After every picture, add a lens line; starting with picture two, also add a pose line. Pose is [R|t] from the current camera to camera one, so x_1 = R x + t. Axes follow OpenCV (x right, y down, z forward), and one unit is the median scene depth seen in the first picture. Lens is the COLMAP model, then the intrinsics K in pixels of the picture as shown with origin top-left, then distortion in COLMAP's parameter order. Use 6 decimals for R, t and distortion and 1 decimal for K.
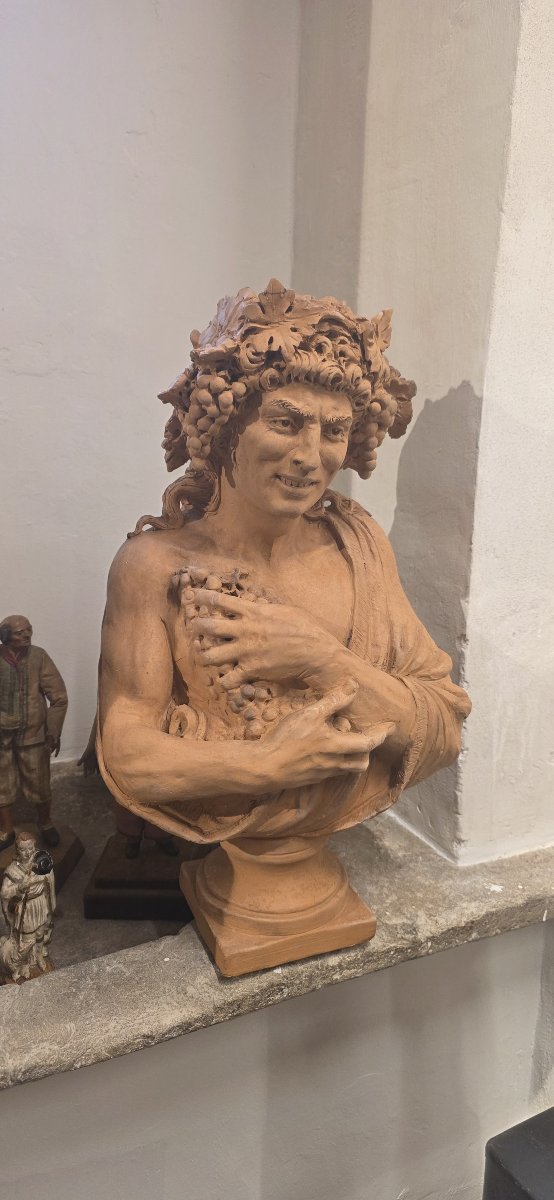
lens RADIAL K [[836.5, 0, 271.7], [0, 836.5, 602.7], [0, 0, 1]] dist [0.073640, -0.076165]
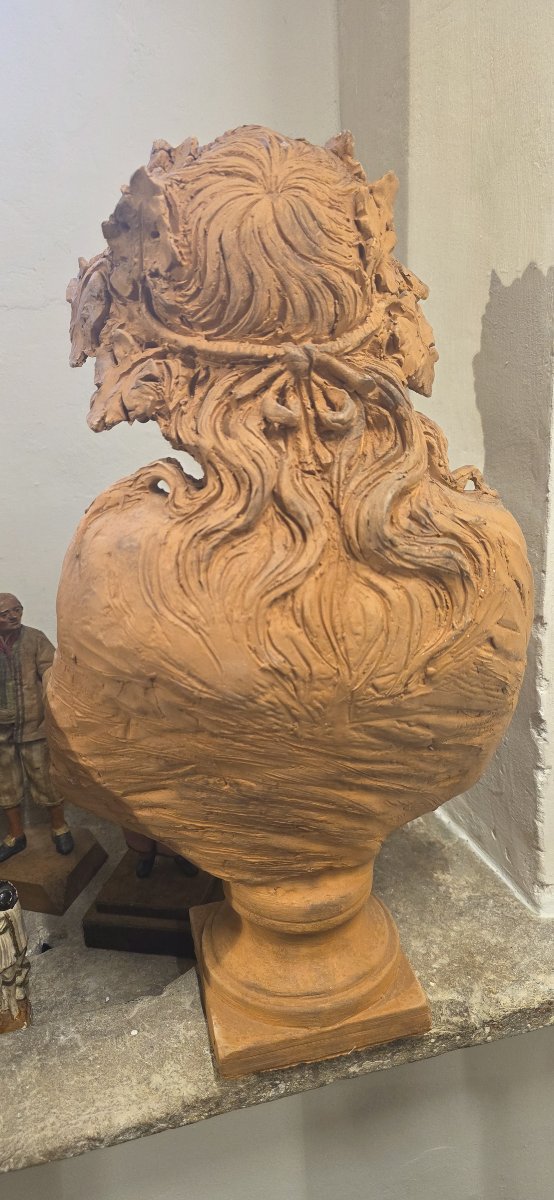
lens RADIAL K [[841.9, 0, 261.3], [0, 841.9, 597.1], [0, 0, 1]] dist [0.065901, -0.074500]
pose [[0.981406, -0.010964, -0.191629, 0.145972], [0.021173, 0.998458, 0.051310, -0.023973], [0.190771, -0.054413, 0.980125, 0.253013]]
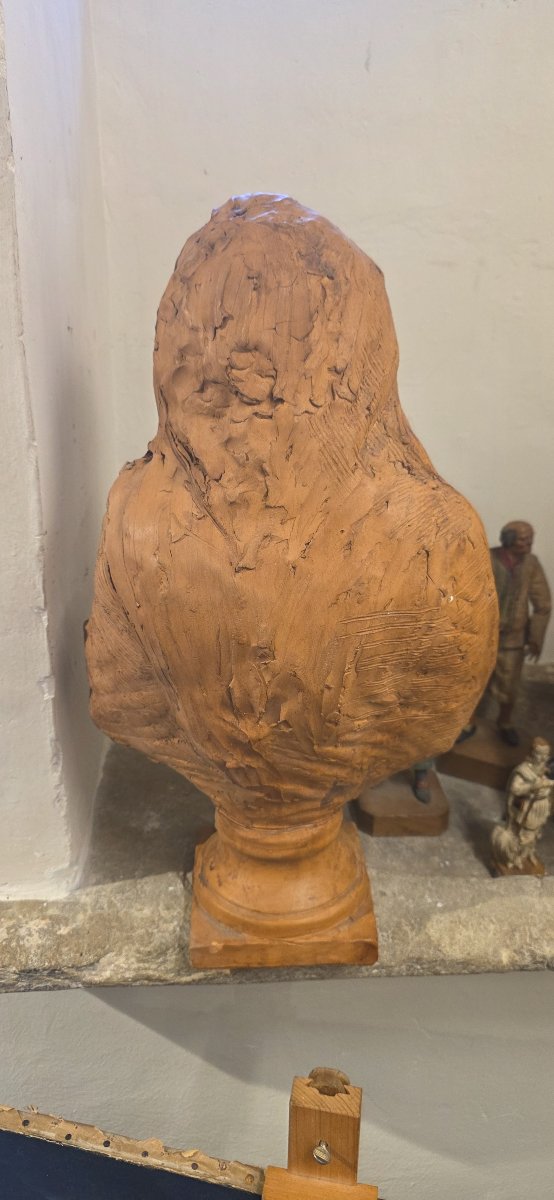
lens RADIAL K [[841.9, 0, 261.3], [0, 841.9, 597.1], [0, 0, 1]] dist [0.065901, -0.074500]
pose [[0.929757, 0.138344, -0.341193, -0.286008], [-0.092078, 0.984642, 0.148331, -0.020253], [0.356474, -0.106495, 0.928216, -0.067864]]
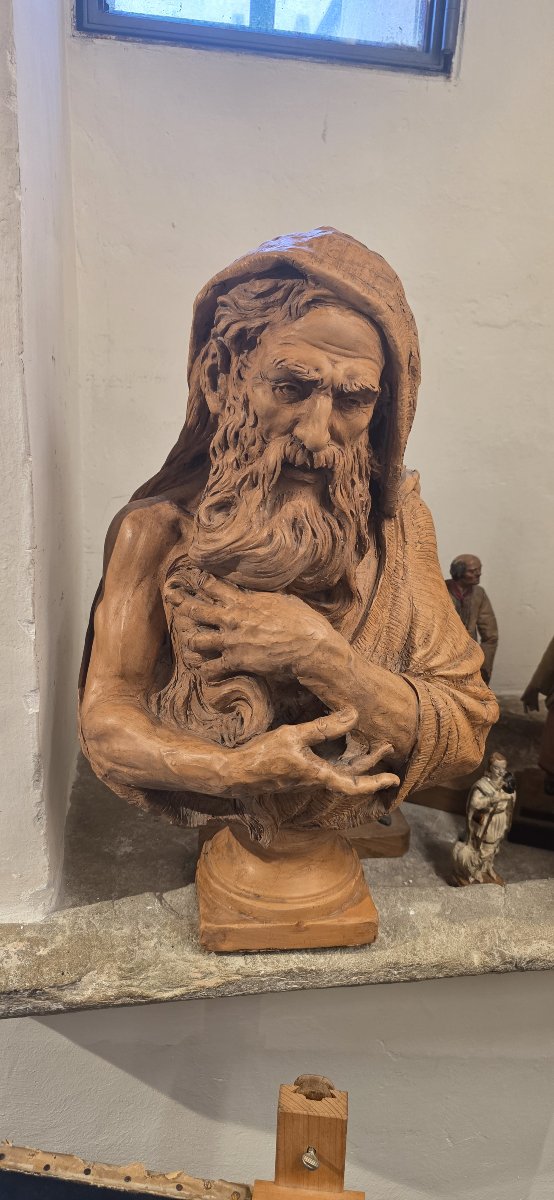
lens RADIAL K [[836.5, 0, 271.7], [0, 836.5, 602.7], [0, 0, 1]] dist [0.073640, -0.076165]
pose [[0.960109, 0.111952, -0.256236, -0.322391], [-0.097508, 0.992879, 0.068440, 0.033538], [0.262073, -0.040725, 0.964188, -0.122107]]
